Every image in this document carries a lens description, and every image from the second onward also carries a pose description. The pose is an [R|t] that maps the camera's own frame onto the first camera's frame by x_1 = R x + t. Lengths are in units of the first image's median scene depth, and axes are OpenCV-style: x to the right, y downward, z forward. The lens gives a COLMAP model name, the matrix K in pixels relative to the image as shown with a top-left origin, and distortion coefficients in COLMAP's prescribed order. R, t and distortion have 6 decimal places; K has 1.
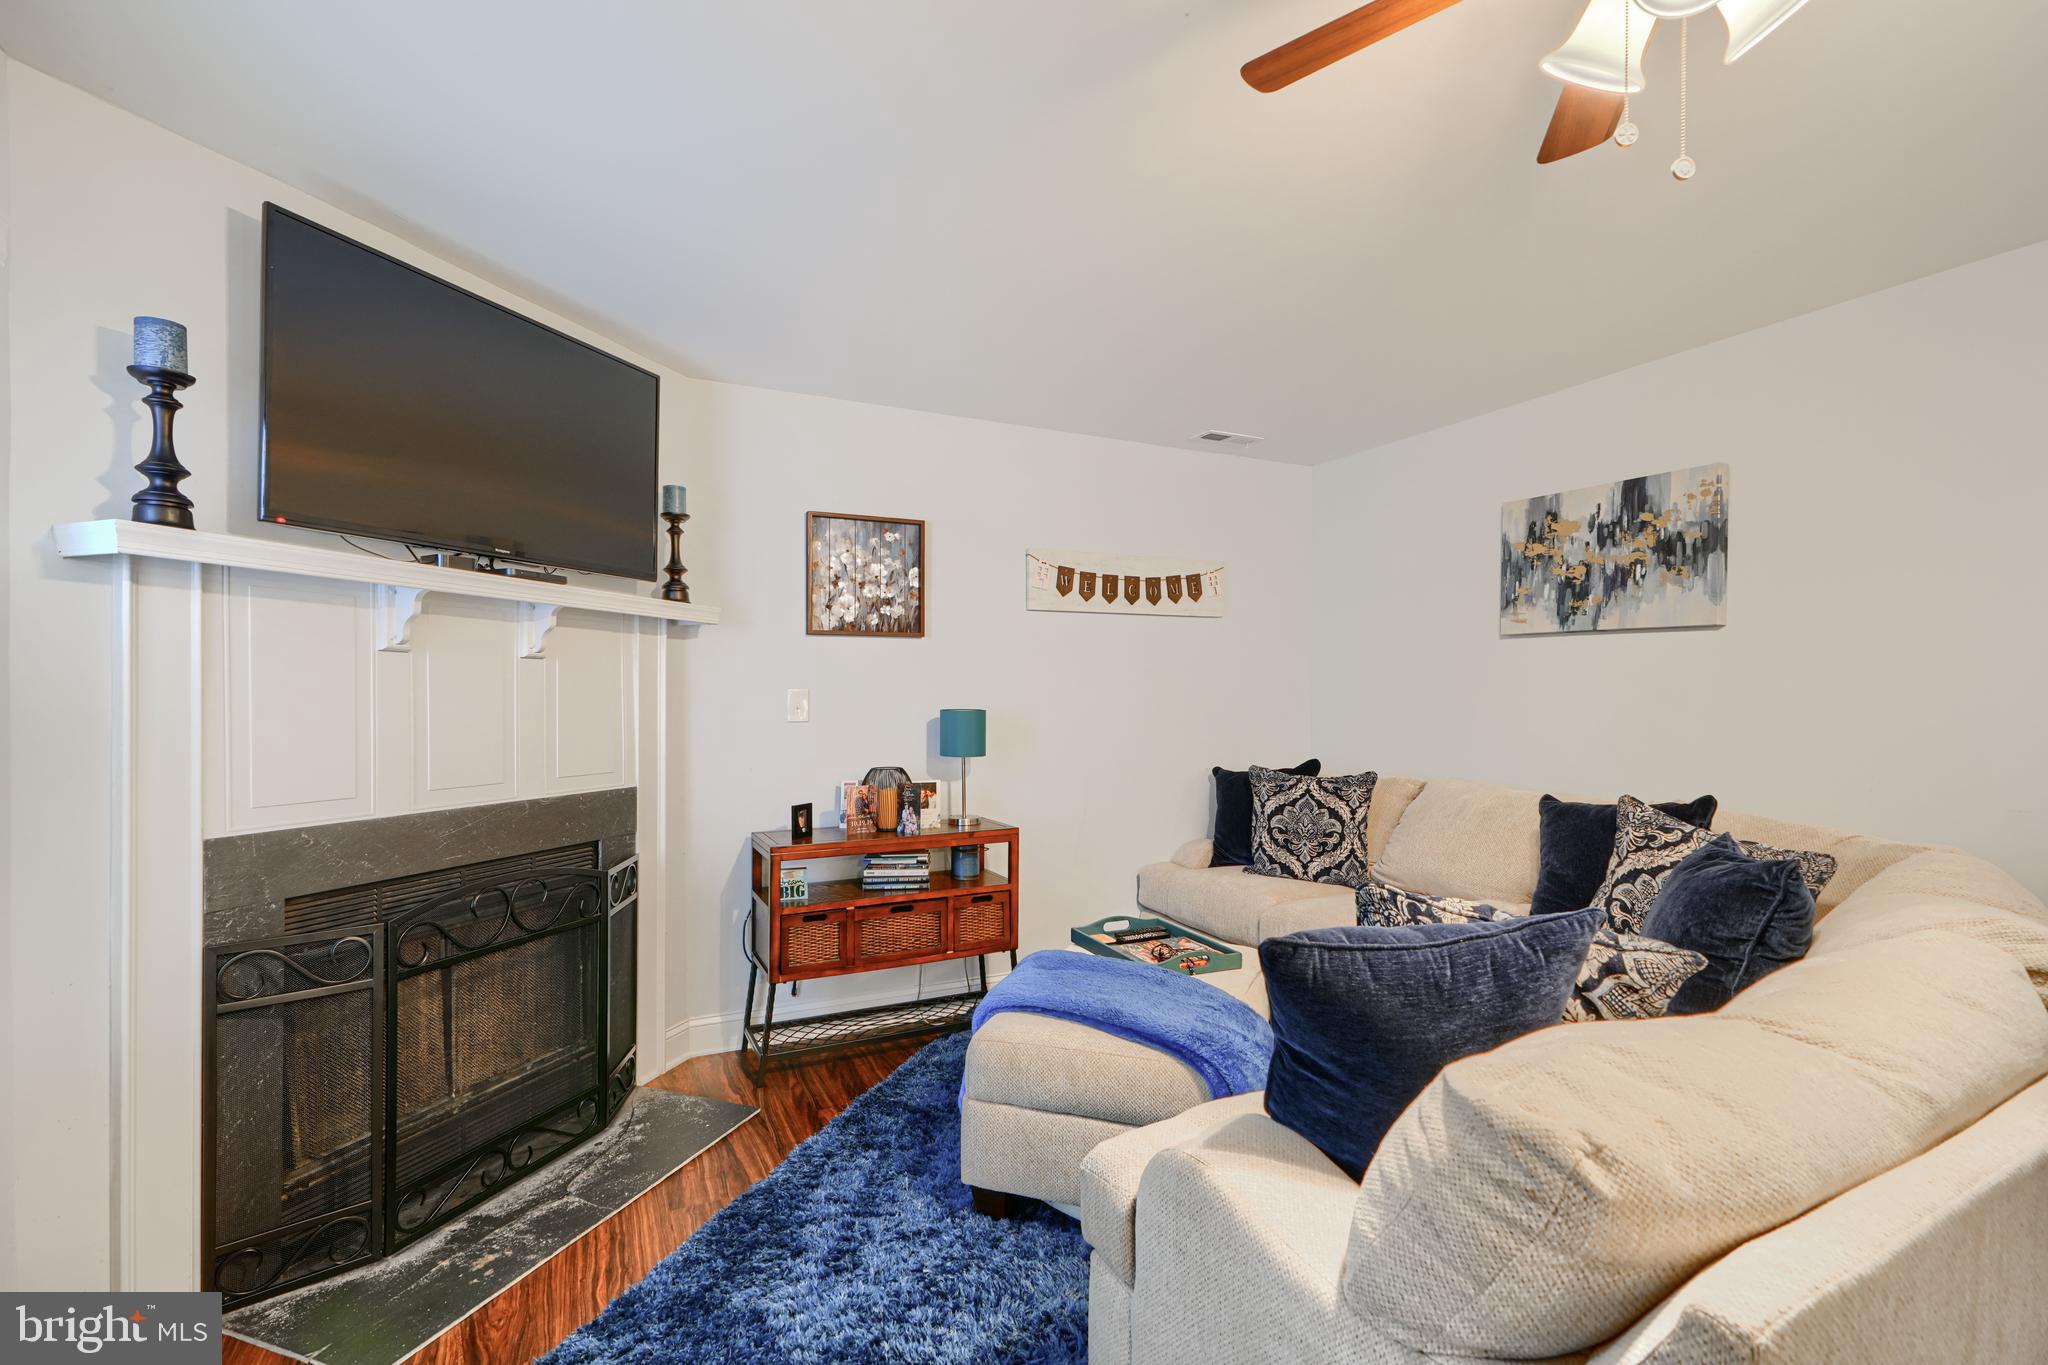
lens RADIAL K [[933.0, 0, 1031.2], [0, 933.0, 699.3], [0, 0, 1]] dist [0.000792, 0.000477]
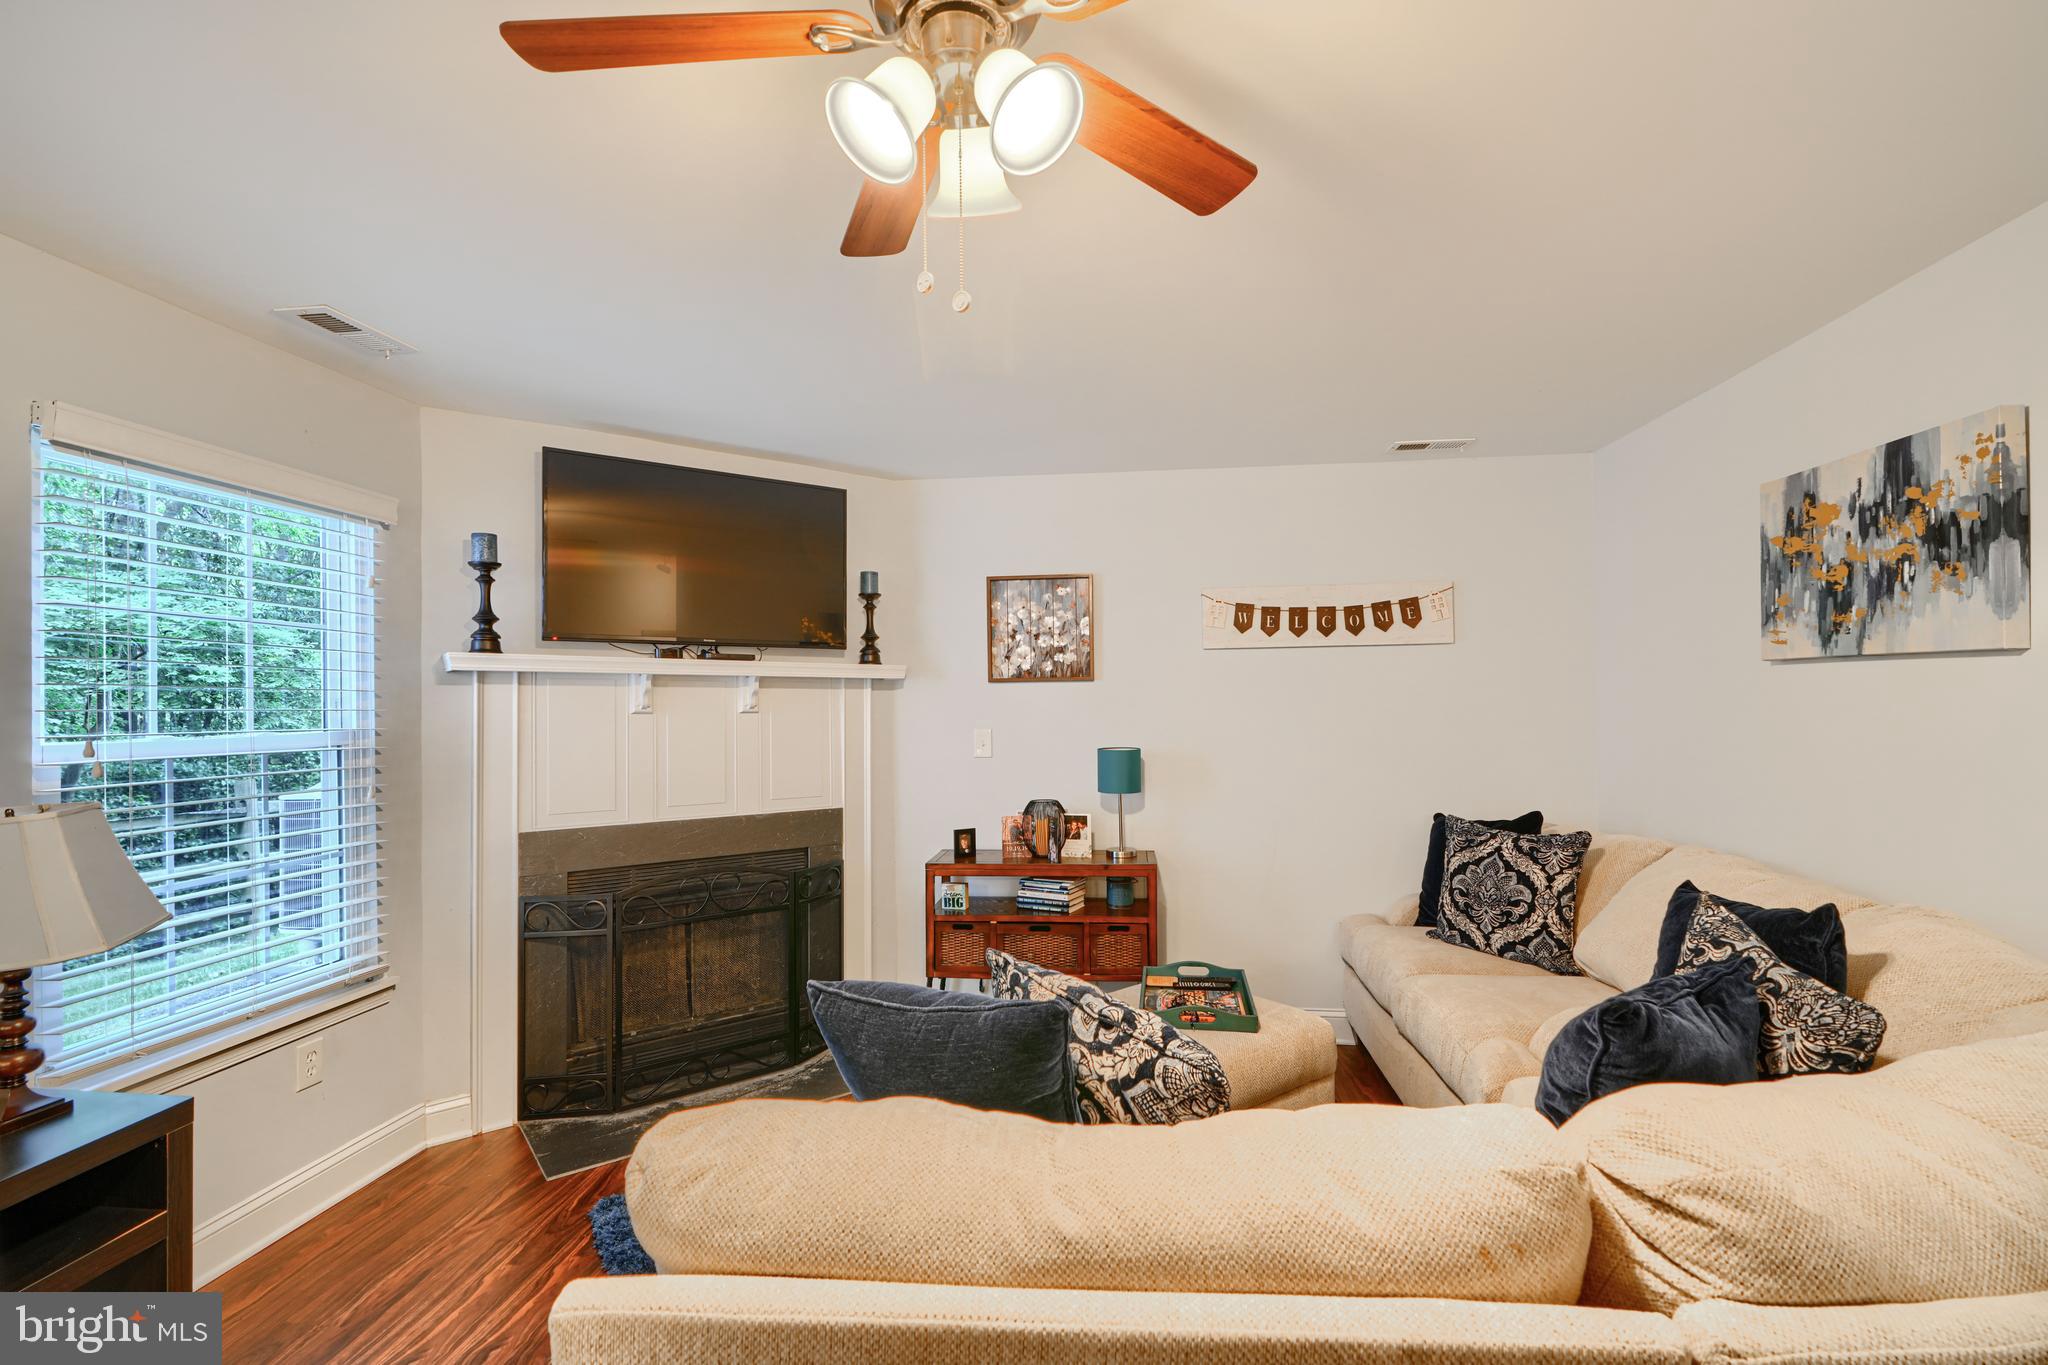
lens RADIAL K [[933.0, 0, 1023.5], [0, 933.0, 696.8], [0, 0, 1]] dist [0.000792, 0.000477]
pose [[0.836060, -0.013826, -0.548464, 0.483069], [0.007434, 0.999876, -0.013873, -0.039044], [0.548588, 0.007521, 0.836059, 0.057078]]
